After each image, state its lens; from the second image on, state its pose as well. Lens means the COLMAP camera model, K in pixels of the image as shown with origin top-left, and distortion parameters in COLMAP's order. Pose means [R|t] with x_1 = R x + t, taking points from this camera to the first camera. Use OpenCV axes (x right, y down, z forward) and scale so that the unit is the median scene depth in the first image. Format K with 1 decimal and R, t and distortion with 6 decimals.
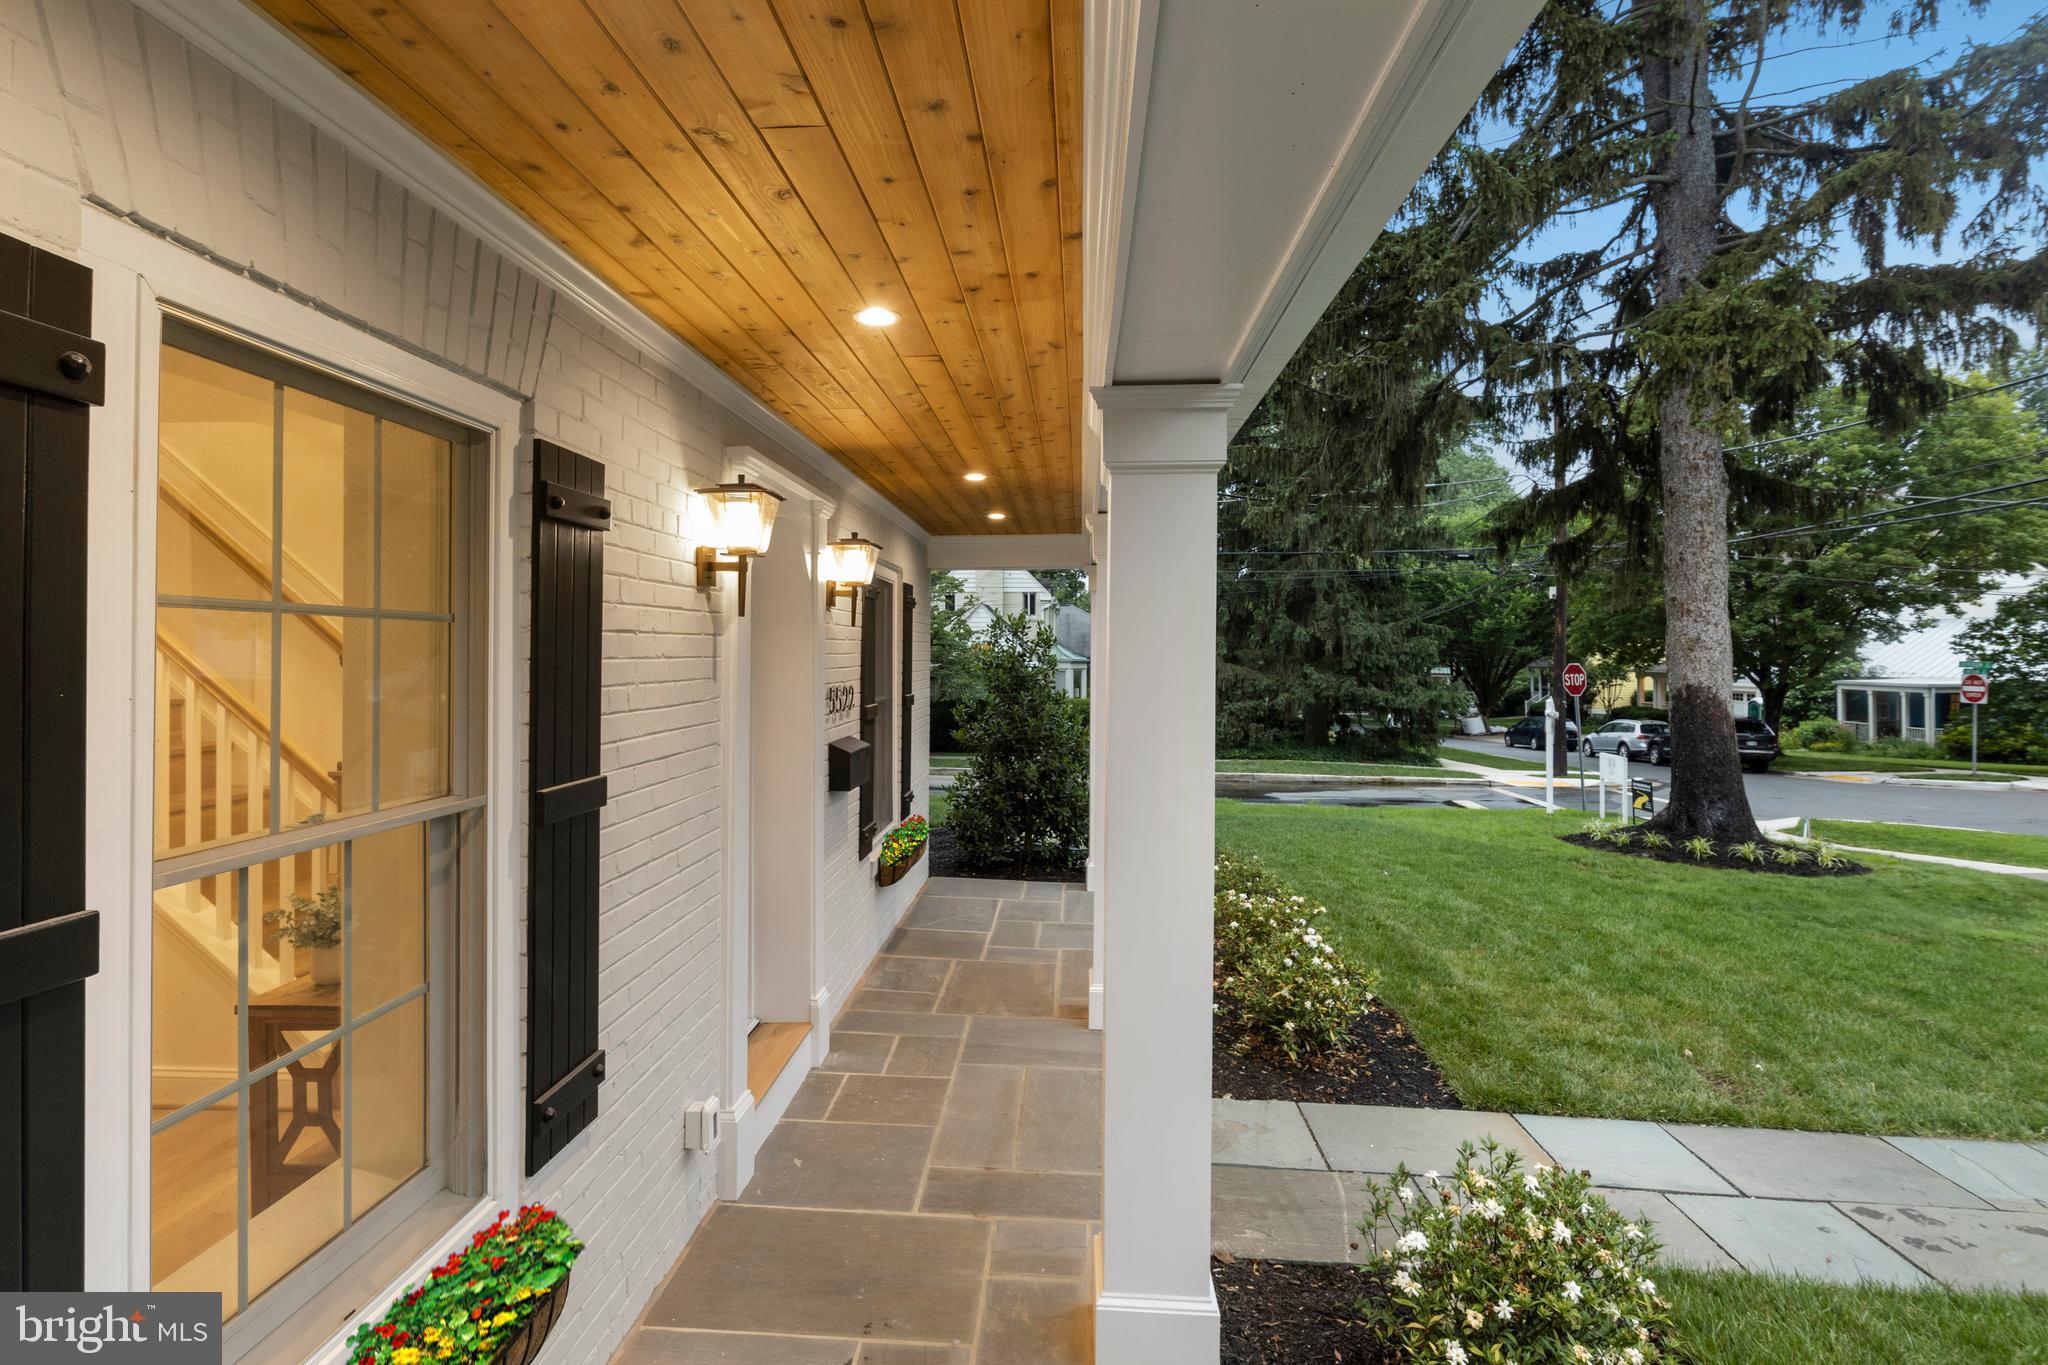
lens RADIAL K [[1020.3, 0, 1017.0], [0, 1020.3, 656.5], [0, 0, 1]] dist [-0.000779, -0.000098]
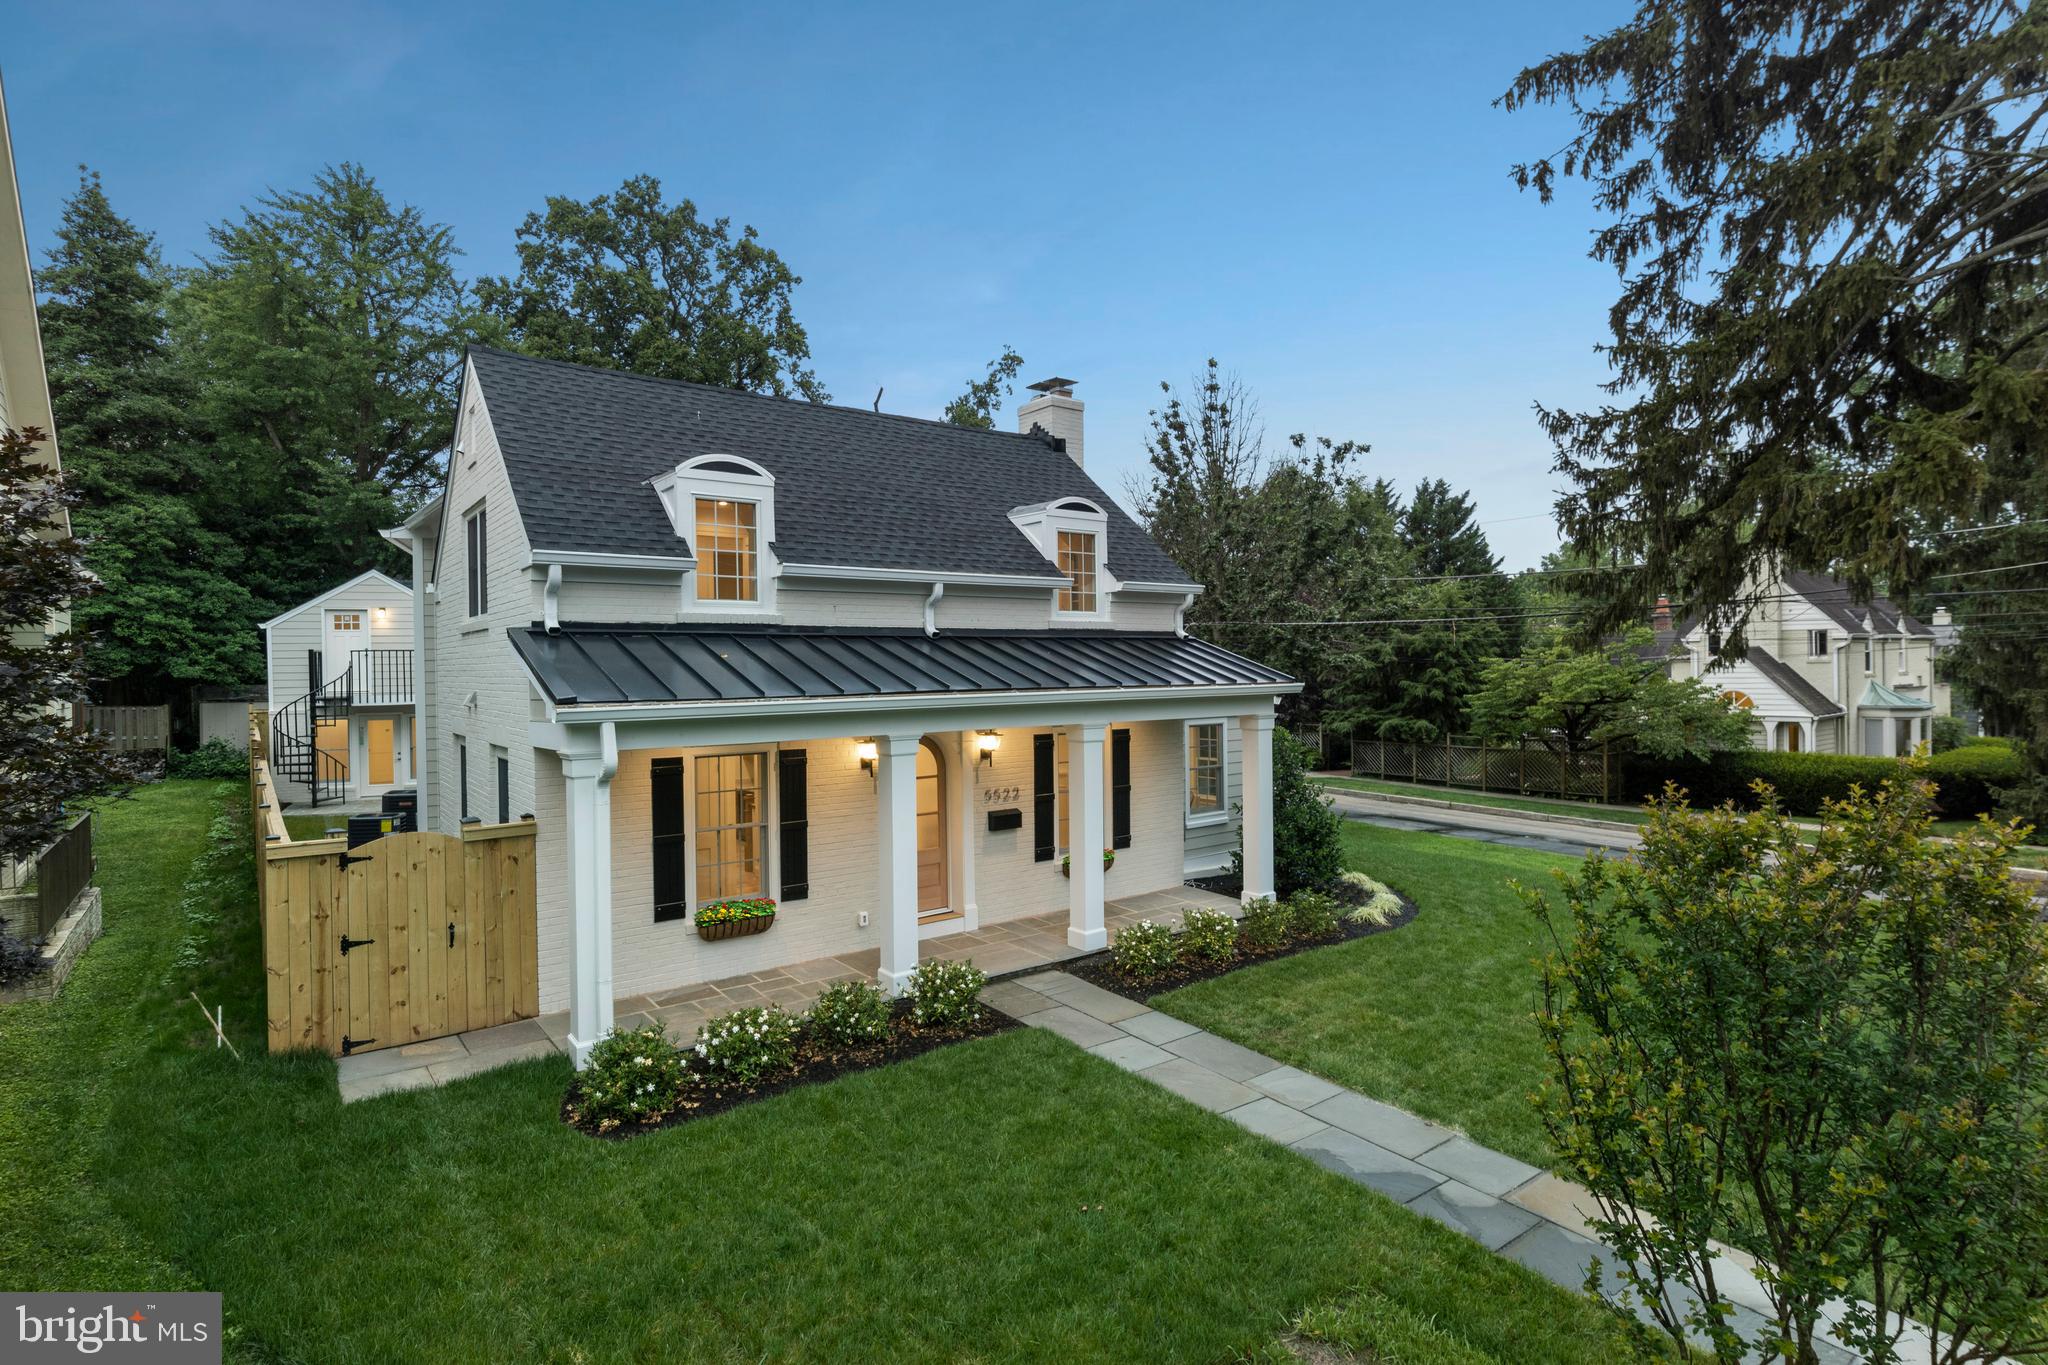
lens RADIAL K [[991.1, 0, 1024.0], [0, 991.1, 682.5], [0, 0, 1]] dist [-0.004477, -0.000247]
pose [[0.641075, -0.010689, -0.767404, 1.936523], [0.017413, 0.999848, 0.000619, -0.256787], [0.767280, -0.013760, 0.641164, -0.559172]]
